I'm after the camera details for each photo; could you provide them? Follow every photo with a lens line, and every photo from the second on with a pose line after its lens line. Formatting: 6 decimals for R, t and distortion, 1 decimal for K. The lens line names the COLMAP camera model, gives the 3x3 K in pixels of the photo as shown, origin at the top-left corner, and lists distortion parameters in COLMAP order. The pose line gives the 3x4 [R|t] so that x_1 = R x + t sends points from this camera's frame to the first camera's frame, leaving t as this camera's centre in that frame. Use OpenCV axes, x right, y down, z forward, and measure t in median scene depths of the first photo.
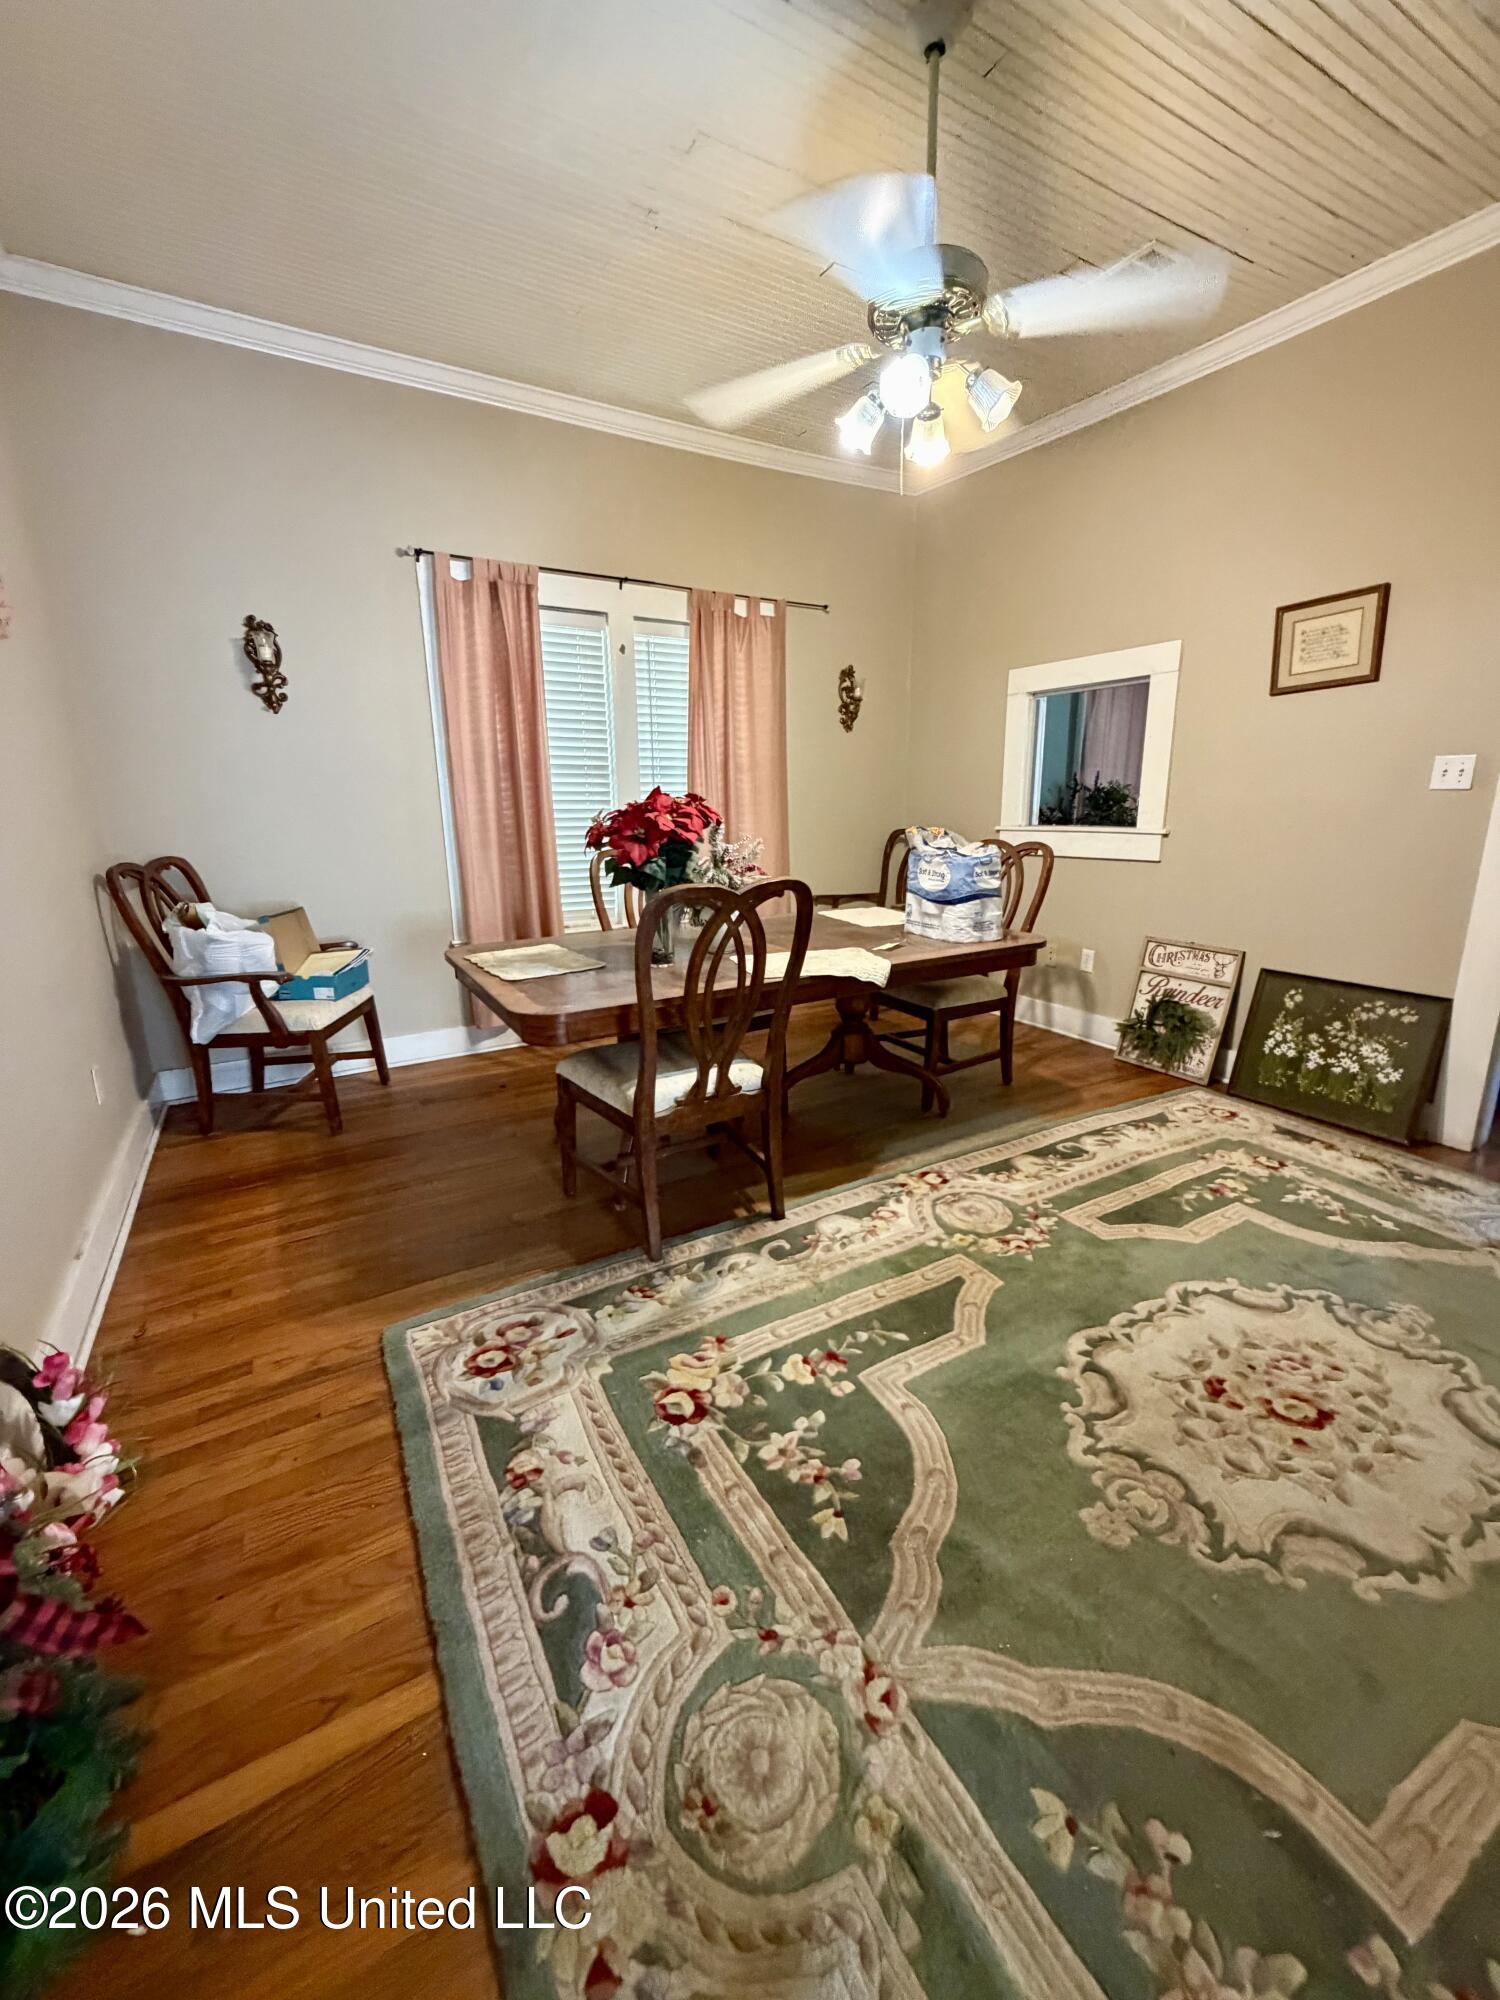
lens RADIAL K [[801.0, 0, 750.0], [0, 801.0, 1000.0], [0, 0, 1]] dist [-0.002568, -0.000100]
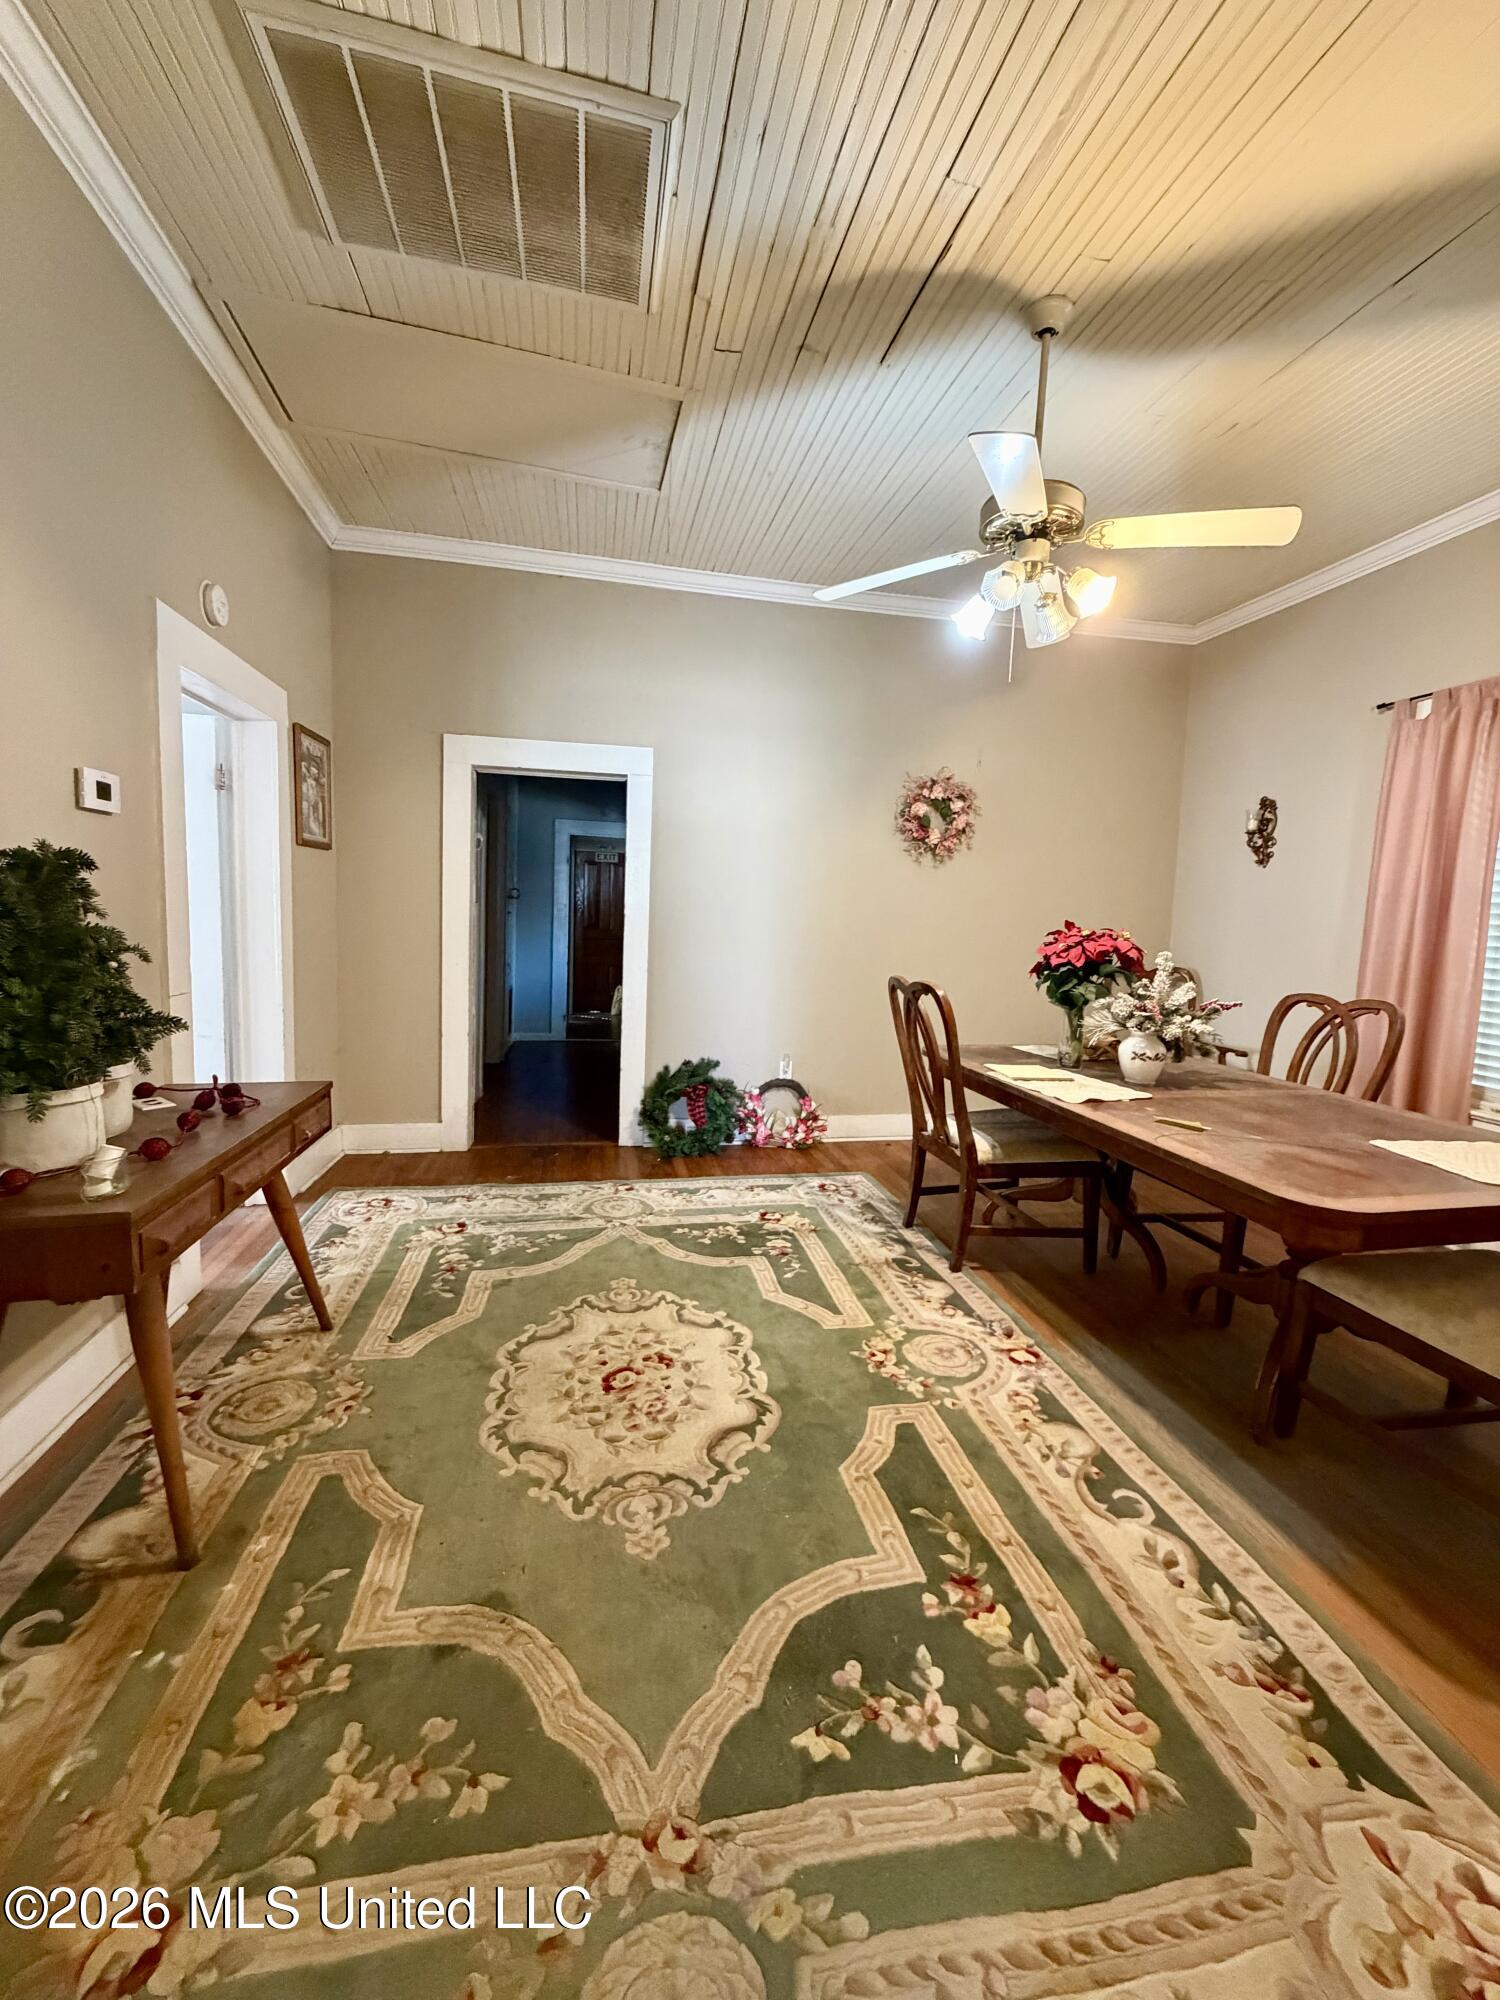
lens RADIAL K [[801.0, 0, 750.0], [0, 801.0, 1000.0], [0, 0, 1]] dist [-0.002568, -0.000100]
pose [[-0.324842, 0.102541, -0.940193, 1.432170], [-0.264372, 0.944632, 0.194367, -0.308211], [0.908067, 0.311699, -0.279747, 1.094027]]
